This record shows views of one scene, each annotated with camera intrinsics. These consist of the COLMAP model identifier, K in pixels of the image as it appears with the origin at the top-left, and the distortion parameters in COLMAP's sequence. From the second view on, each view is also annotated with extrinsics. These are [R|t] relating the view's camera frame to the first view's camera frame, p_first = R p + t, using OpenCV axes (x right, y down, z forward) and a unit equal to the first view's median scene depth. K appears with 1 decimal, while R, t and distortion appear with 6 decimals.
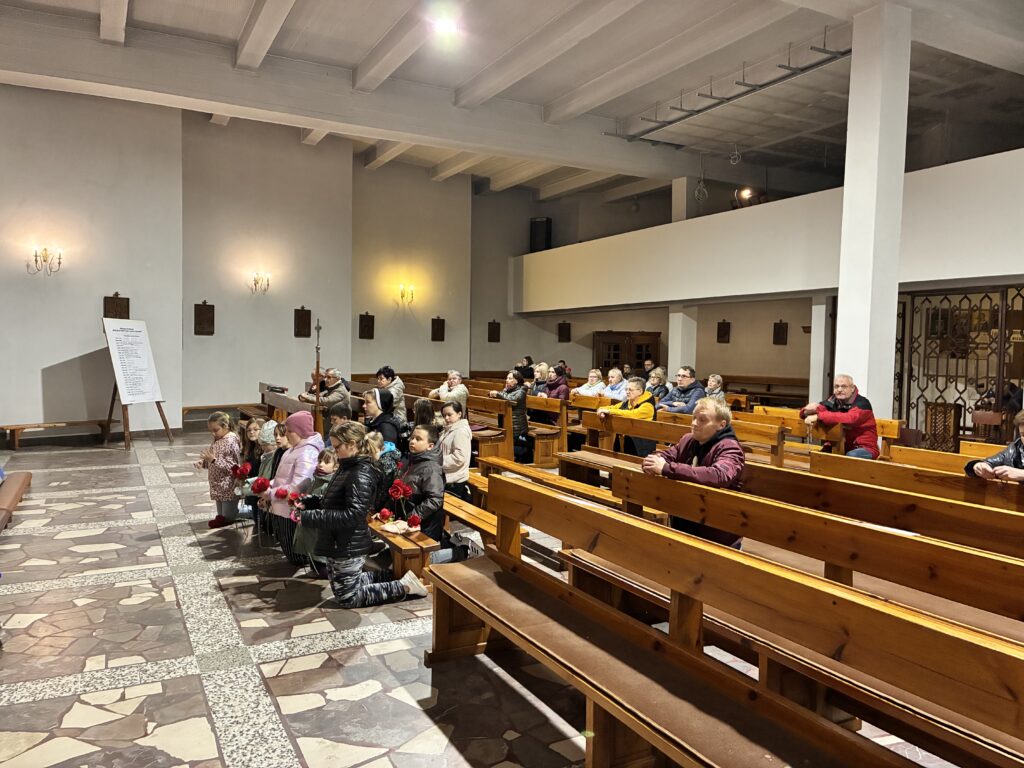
lens RADIAL K [[775.2, 0, 521.0], [0, 775.2, 380.6], [0, 0, 1]] dist [0.064279, -0.080894]
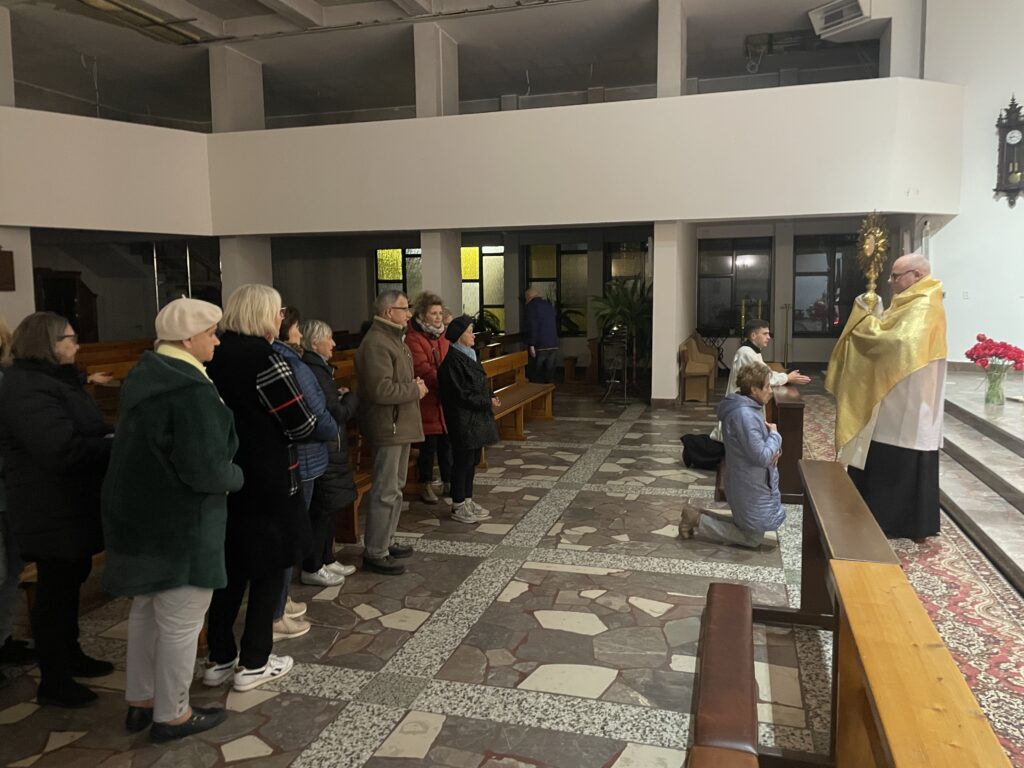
lens RADIAL K [[772.8, 0, 520.7], [0, 772.8, 375.5], [0, 0, 1]] dist [0.075946, -0.096187]
pose [[-0.725029, -0.075023, 0.684620, -1.047464], [0.030576, 0.989563, 0.140820, -0.089413], [-0.688039, 0.123031, -0.715168, 1.637569]]
